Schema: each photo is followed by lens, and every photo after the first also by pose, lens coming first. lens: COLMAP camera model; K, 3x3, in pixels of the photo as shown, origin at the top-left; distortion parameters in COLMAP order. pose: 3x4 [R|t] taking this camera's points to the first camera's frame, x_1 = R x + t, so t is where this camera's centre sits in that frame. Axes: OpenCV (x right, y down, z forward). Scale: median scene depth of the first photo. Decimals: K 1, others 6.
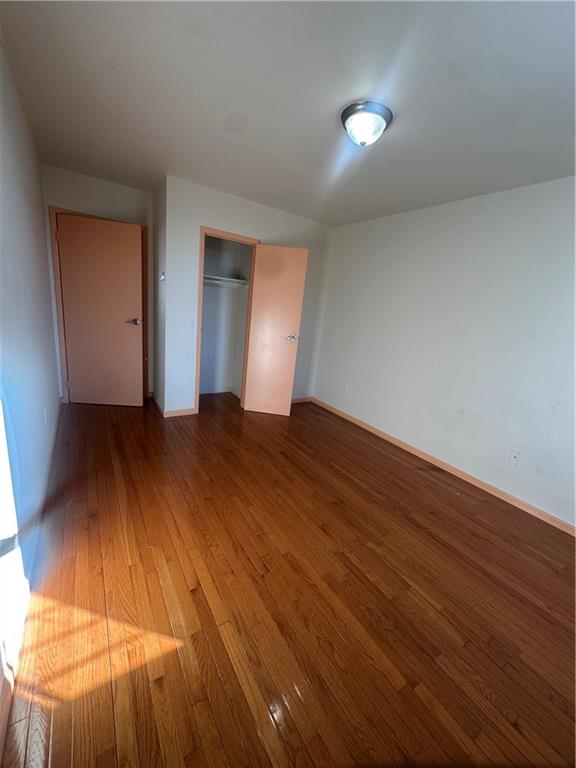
lens RADIAL K [[302.3, 0, 288.0], [0, 302.3, 384.0], [0, 0, 1]] dist [0.000996, 0.000162]
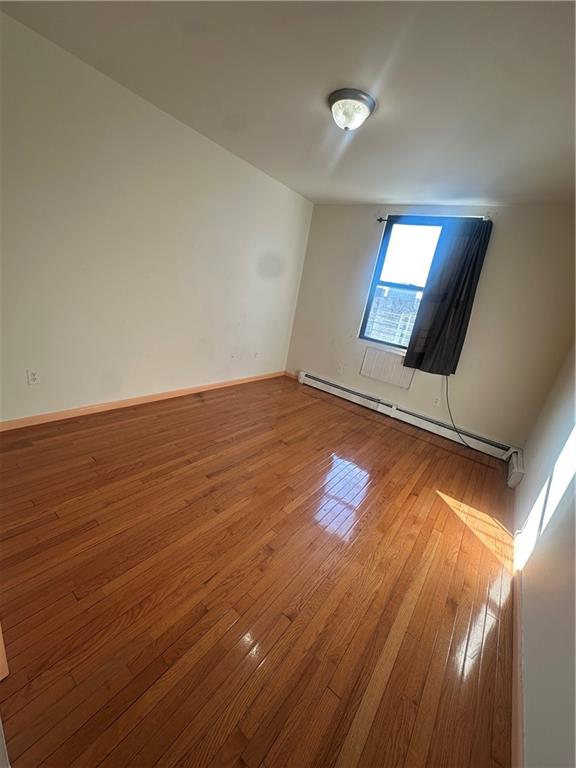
lens RADIAL K [[302.3, 0, 288.0], [0, 302.3, 384.0], [0, 0, 1]] dist [0.000996, 0.000162]
pose [[-0.309767, -0.445515, 0.839977, -0.775930], [0.028389, 0.878703, 0.476524, -0.405060], [-0.950389, 0.171458, -0.259545, 1.280017]]
